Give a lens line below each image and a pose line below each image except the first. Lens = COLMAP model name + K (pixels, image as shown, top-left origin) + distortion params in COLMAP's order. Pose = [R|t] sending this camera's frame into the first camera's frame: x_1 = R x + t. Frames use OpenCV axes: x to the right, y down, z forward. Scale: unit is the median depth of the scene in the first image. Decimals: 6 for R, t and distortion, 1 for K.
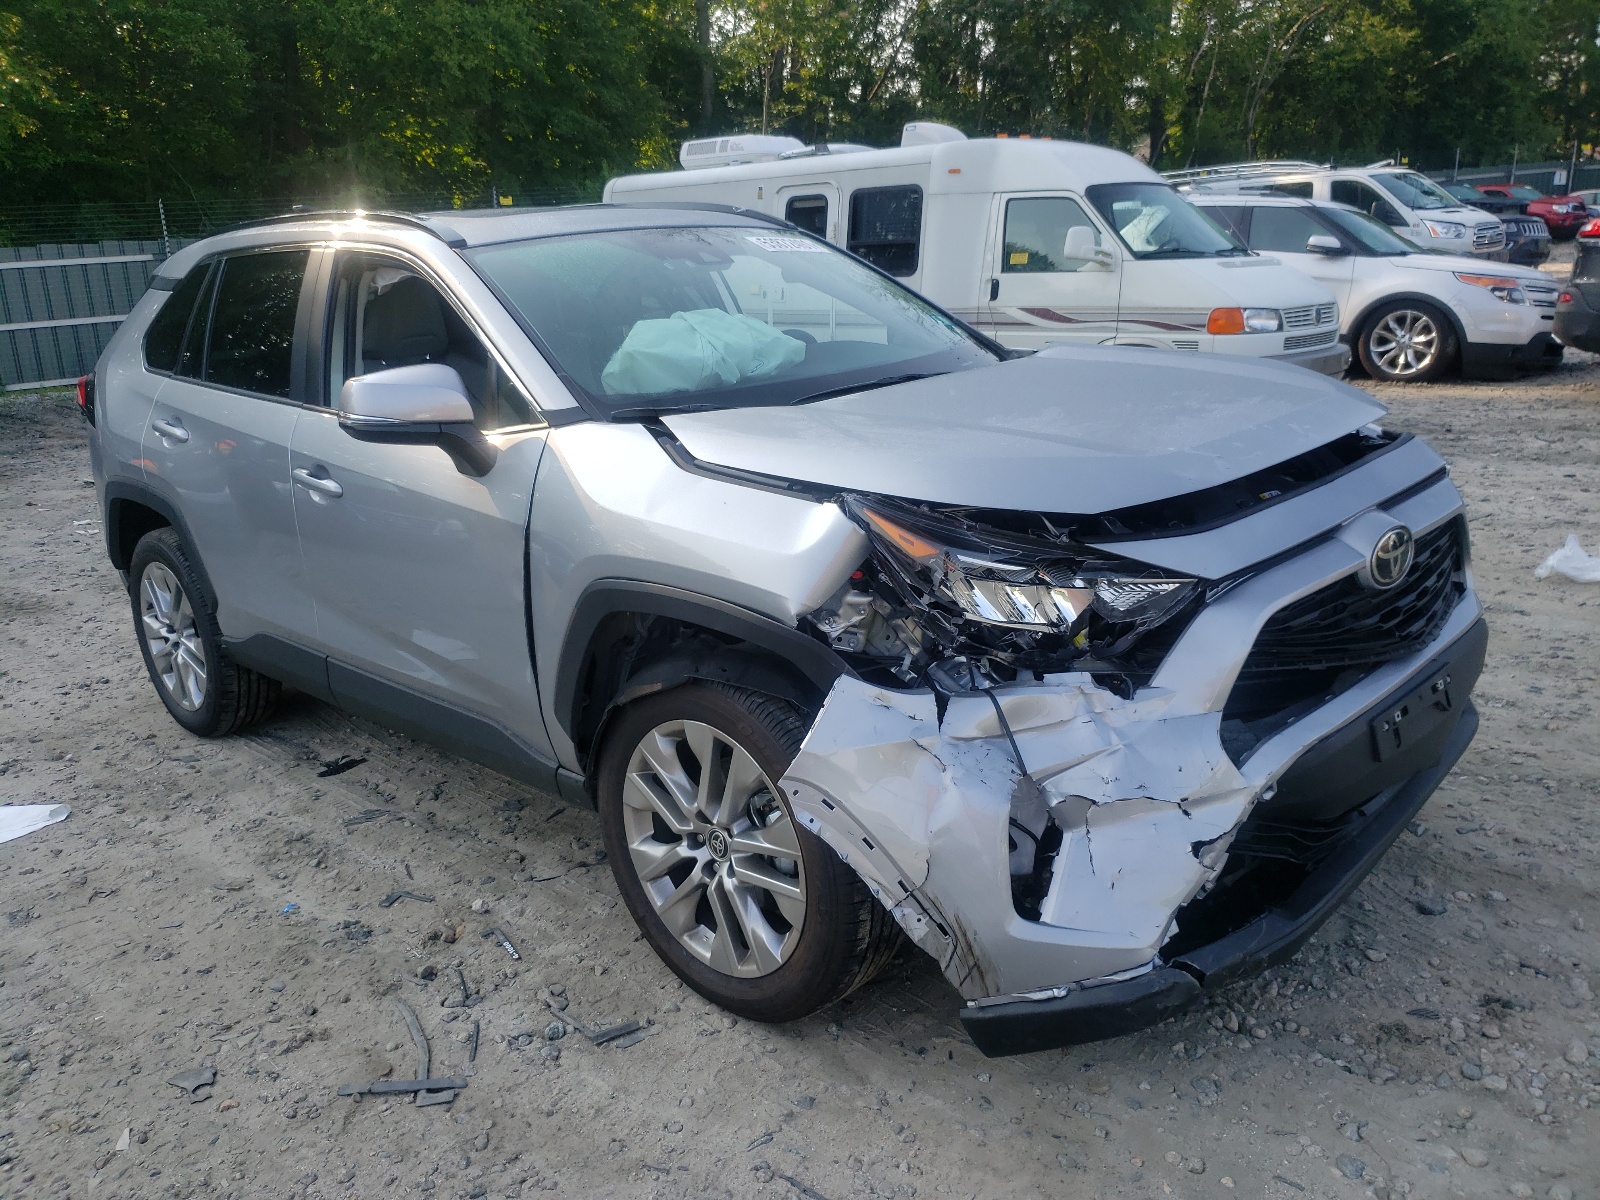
lens RADIAL K [[1203.6, 0, 800.5], [0, 1203.6, 599.5], [0, 0, 1]] dist [0.008372, -0.006785]
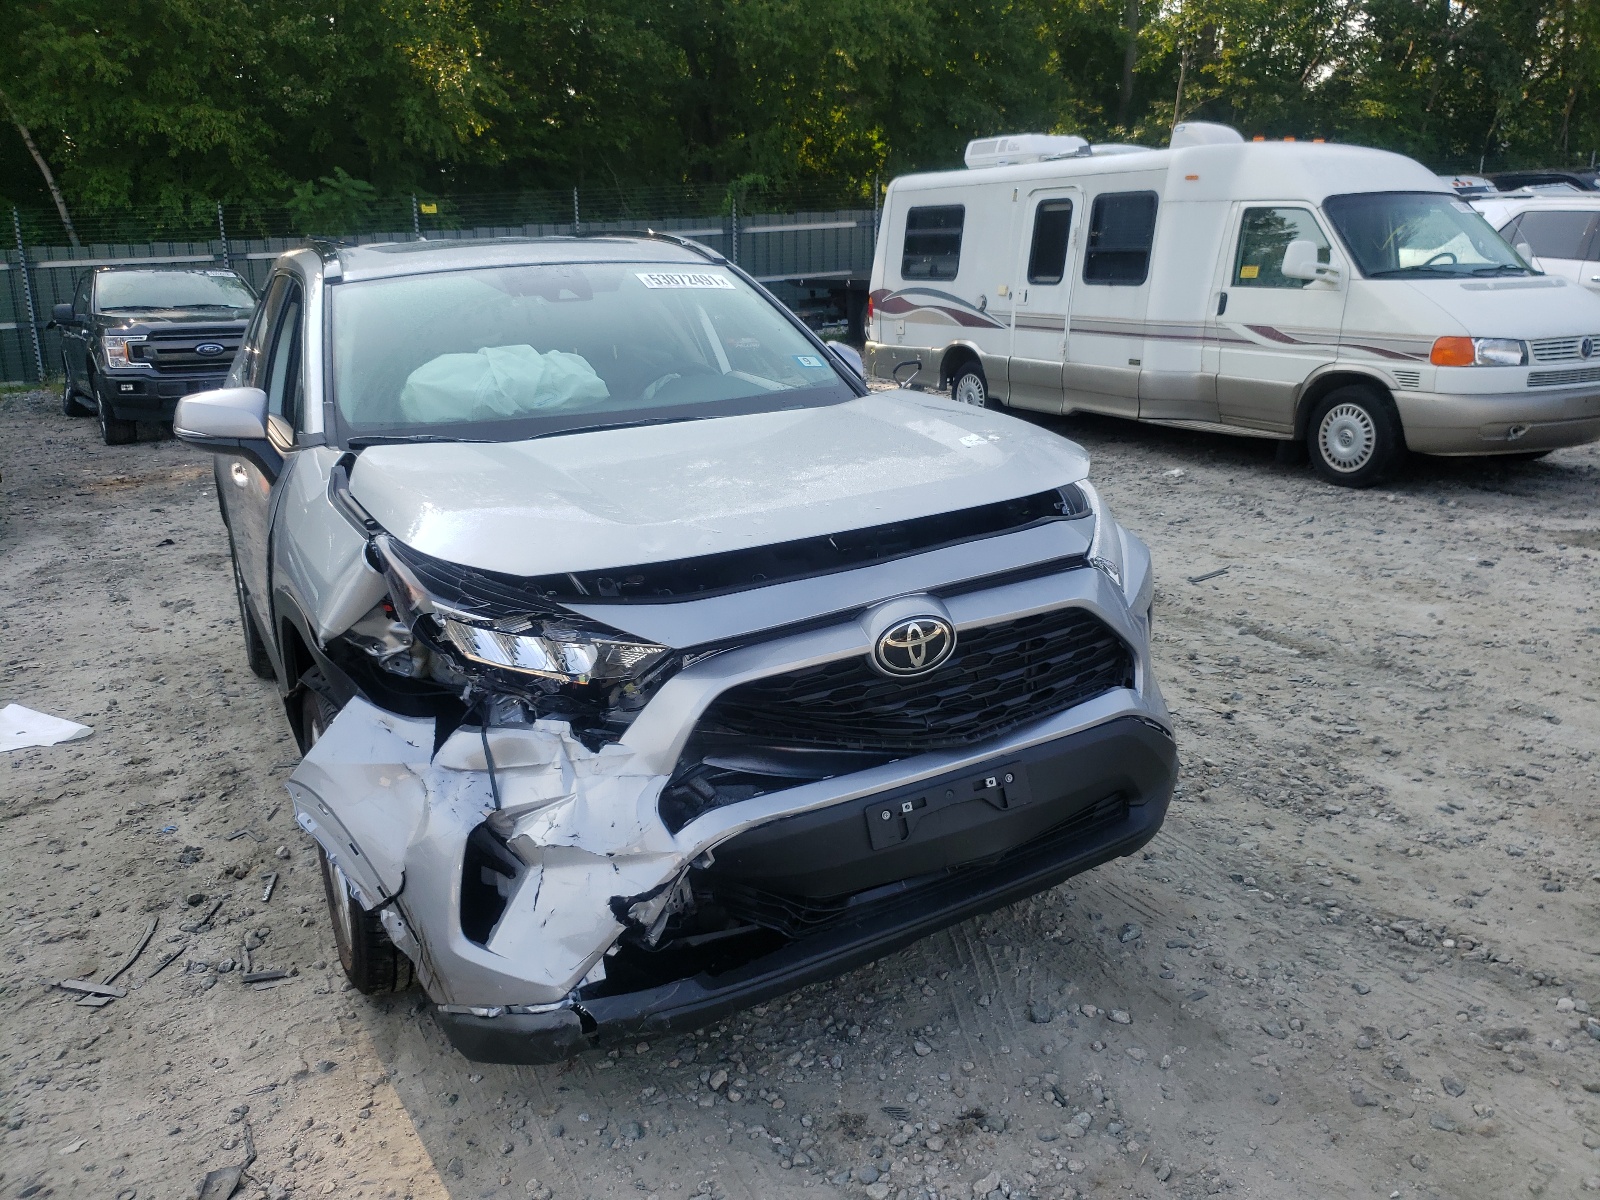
lens RADIAL K [[1203.6, 0, 804.9], [0, 1203.6, 597.3], [0, 0, 1]] dist [0.008372, -0.006785]
pose [[0.953461, 0.103167, -0.283317, 0.166532], [-0.100869, 0.994640, 0.022727, -0.021506], [0.284143, 0.006909, 0.958757, 0.009046]]
